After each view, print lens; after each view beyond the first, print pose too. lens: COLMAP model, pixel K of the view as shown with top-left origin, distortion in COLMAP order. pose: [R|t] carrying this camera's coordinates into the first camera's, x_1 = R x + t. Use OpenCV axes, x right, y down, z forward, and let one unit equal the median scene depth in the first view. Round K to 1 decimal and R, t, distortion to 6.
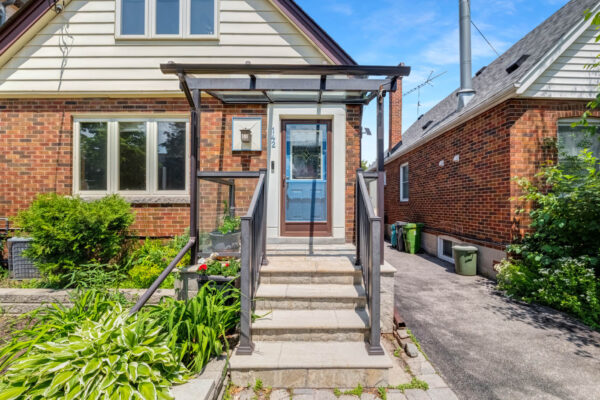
lens RADIAL K [[288.2, 0, 300.0], [0, 288.2, 200.0], [0, 0, 1]] dist [-0.013112, 0.000016]
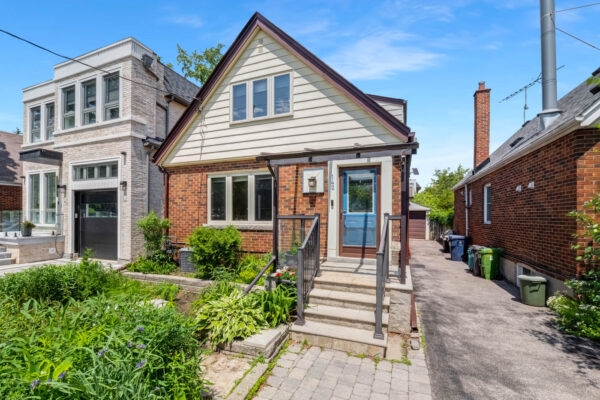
lens RADIAL K [[276.1, 0, 266.3], [0, 276.1, 215.1], [0, 0, 1]] dist [-0.012018, 0.000252]
pose [[0.914339, 0.001254, -0.404948, 0.147795], [0.001361, 0.999980, 0.006169, -0.074318], [0.404947, -0.006192, 0.914319, -0.303866]]
